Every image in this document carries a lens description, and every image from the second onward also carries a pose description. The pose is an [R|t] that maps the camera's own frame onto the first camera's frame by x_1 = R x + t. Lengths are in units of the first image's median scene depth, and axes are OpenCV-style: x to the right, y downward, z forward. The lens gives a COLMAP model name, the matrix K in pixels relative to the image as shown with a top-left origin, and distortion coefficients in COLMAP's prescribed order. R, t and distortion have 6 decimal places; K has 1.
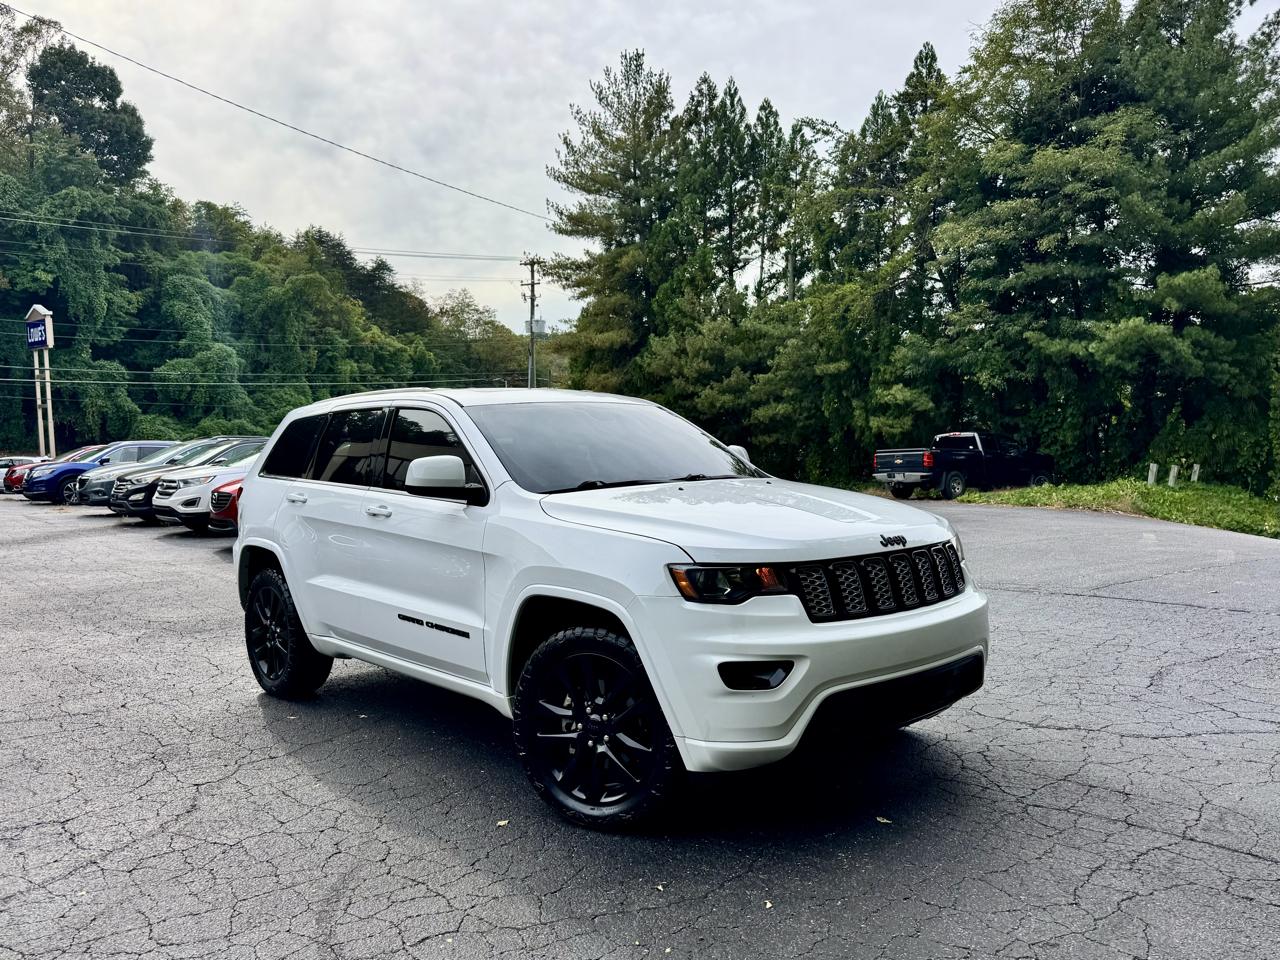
lens RADIAL K [[1012.4, 0, 644.8], [0, 1012.4, 497.9], [0, 0, 1]] dist [0.061403, -0.082945]
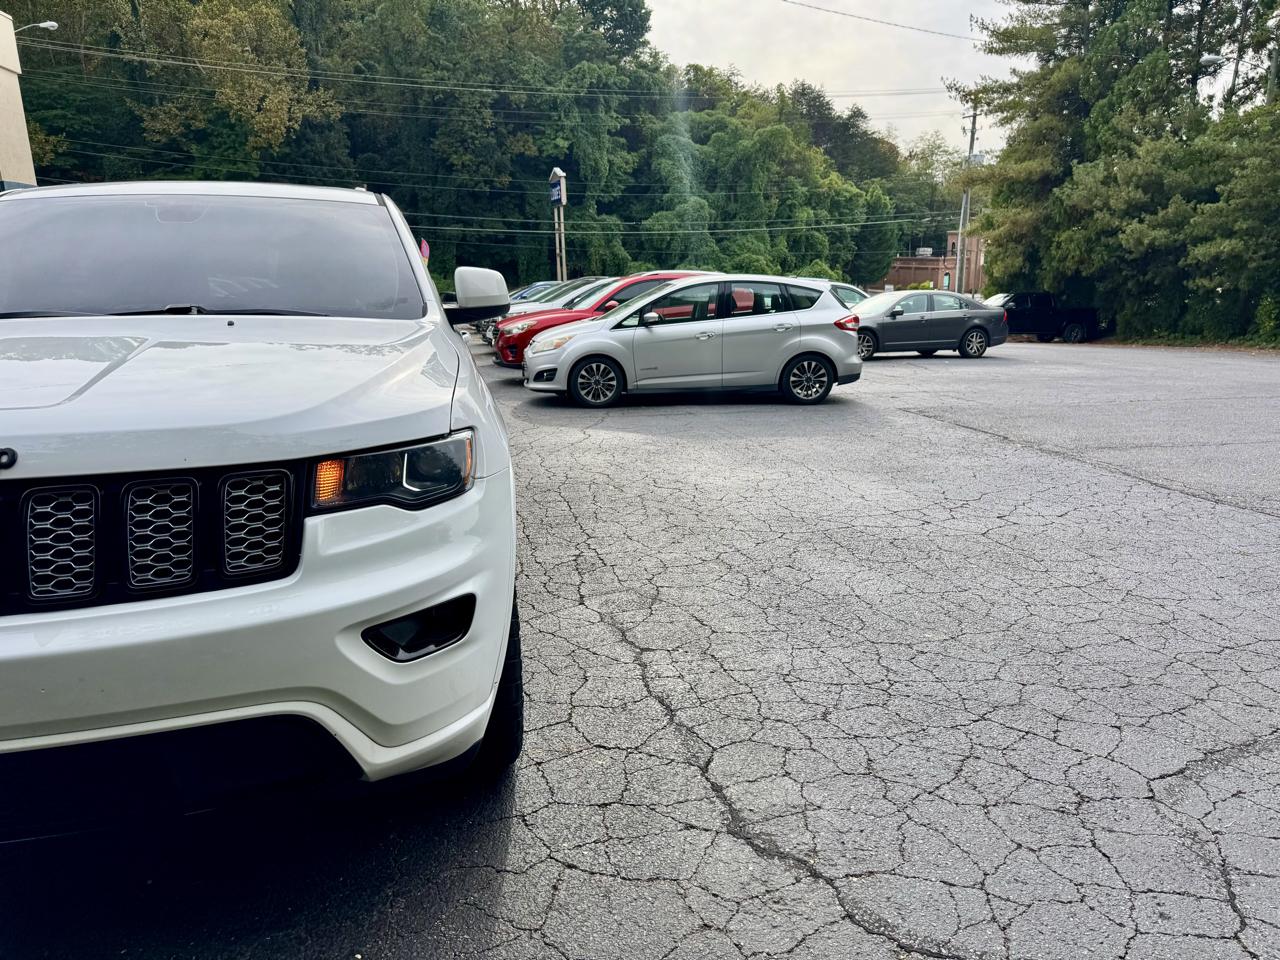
lens RADIAL K [[899.3, 0, 644.3], [0, 899.3, 503.8], [0, 0, 1]] dist [0.038595, -0.049075]
pose [[0.882256, 0.117343, -0.455910, 0.077009], [-0.033222, 0.981542, 0.188341, -0.002735], [0.469595, -0.151019, 0.869870, 0.087524]]
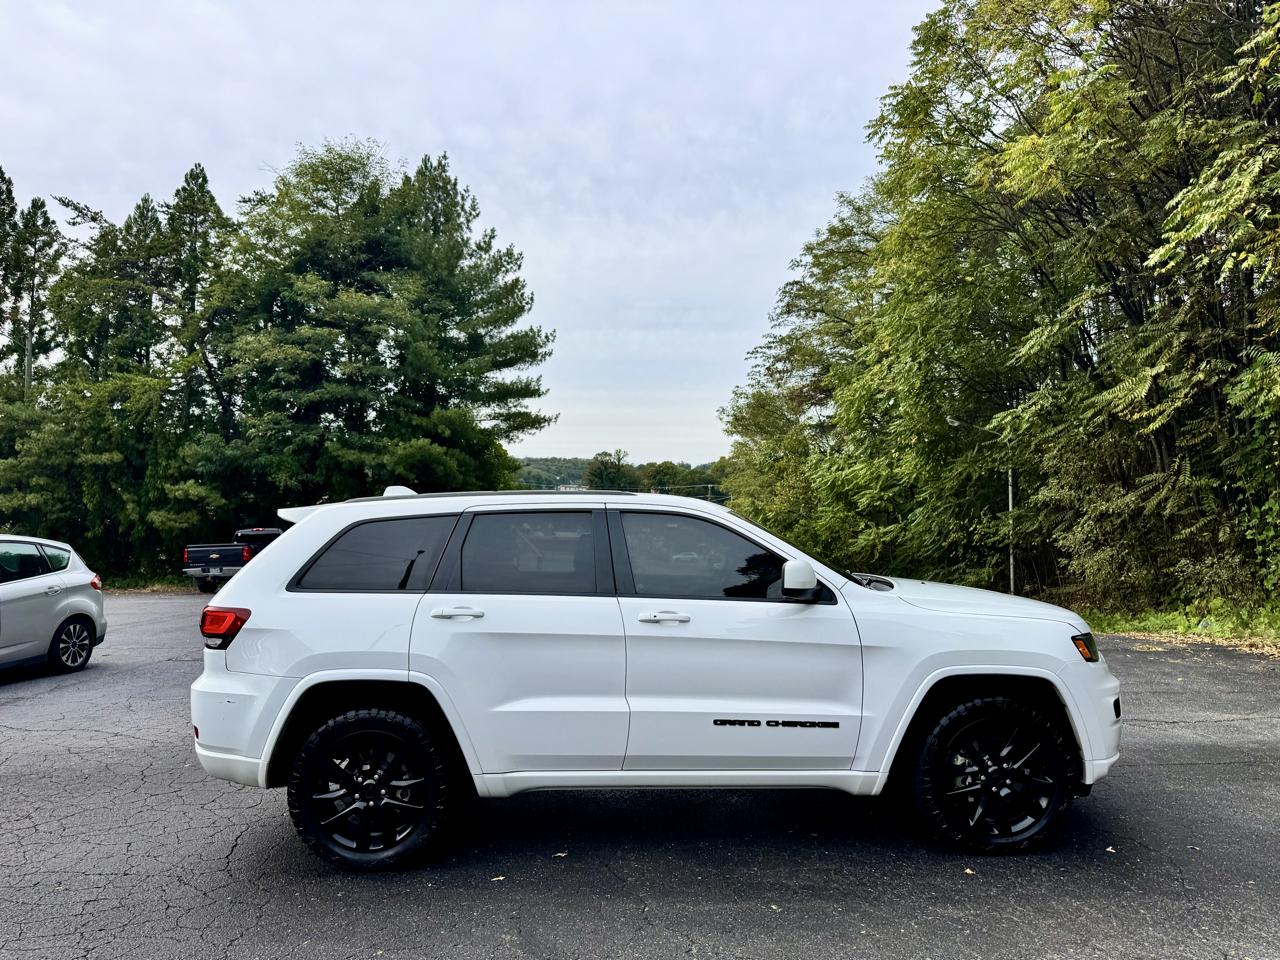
lens RADIAL K [[899.3, 0, 650.3], [0, 899.3, 485.0], [0, 0, 1]] dist [0.038595, -0.049075]
pose [[0.639924, 0.046564, 0.767026, -0.136320], [0.037476, 0.995083, -0.091675, -0.005481], [-0.767524, 0.087411, 0.635033, 0.063411]]
